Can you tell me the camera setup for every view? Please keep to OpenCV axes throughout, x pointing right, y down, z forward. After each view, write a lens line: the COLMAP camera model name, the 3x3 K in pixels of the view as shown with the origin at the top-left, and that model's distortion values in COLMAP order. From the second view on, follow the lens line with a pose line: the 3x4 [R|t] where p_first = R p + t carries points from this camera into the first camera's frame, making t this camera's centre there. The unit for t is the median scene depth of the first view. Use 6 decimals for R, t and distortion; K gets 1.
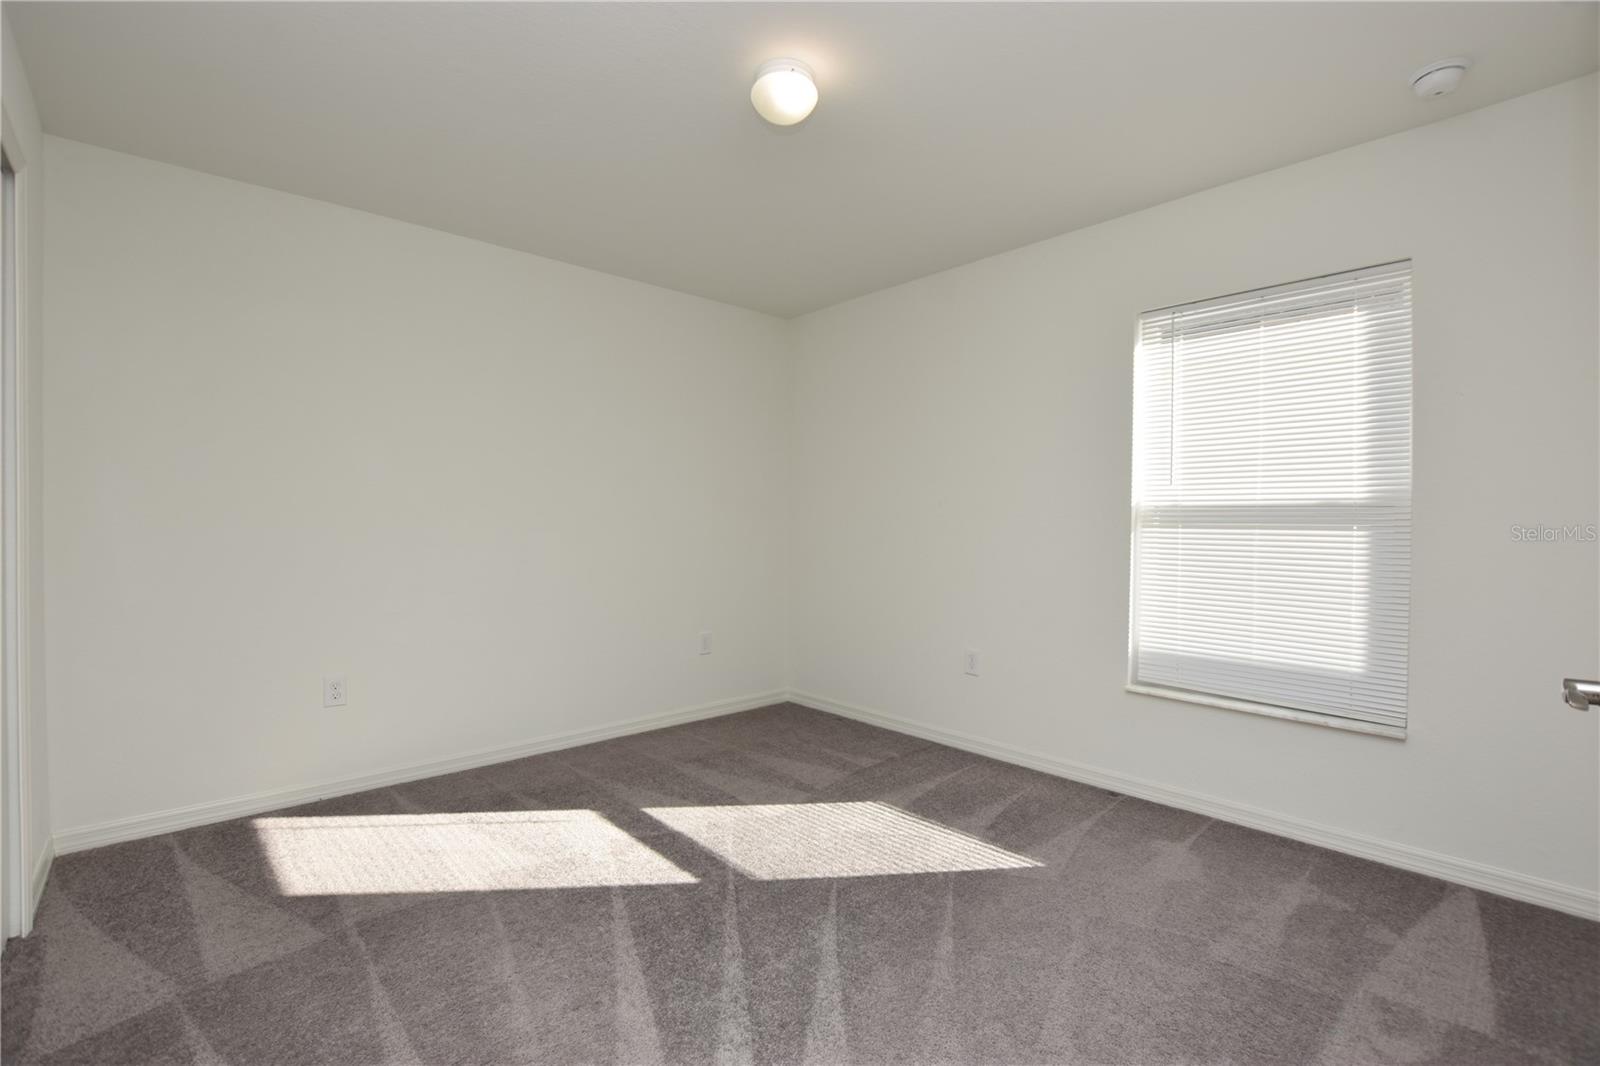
lens RADIAL K [[714.9, 0, 797.4], [0, 714.9, 529.6], [0, 0, 1]] dist [-0.035984, 0.006223]
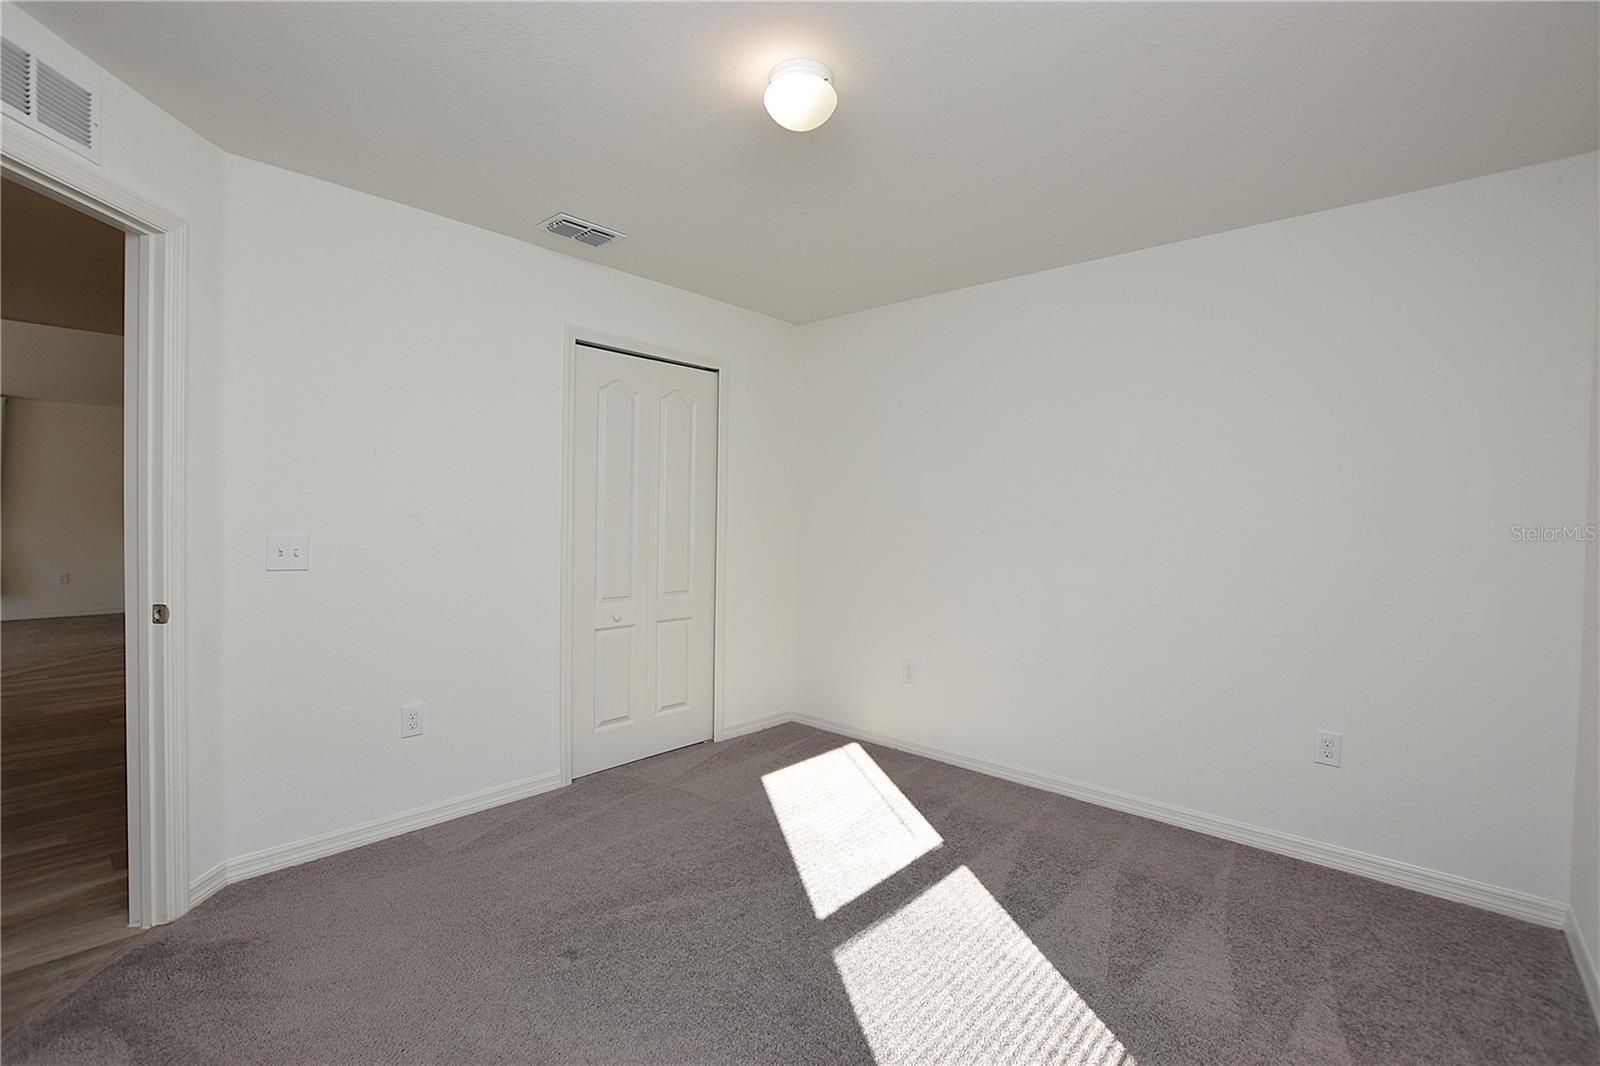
lens RADIAL K [[714.9, 0, 797.4], [0, 714.9, 529.6], [0, 0, 1]] dist [-0.035984, 0.006223]
pose [[0.097711, 0.016697, -0.995075, 0.671166], [-0.028672, 0.999491, 0.013955, -0.050060], [0.994802, 0.027167, 0.098140, 0.686309]]
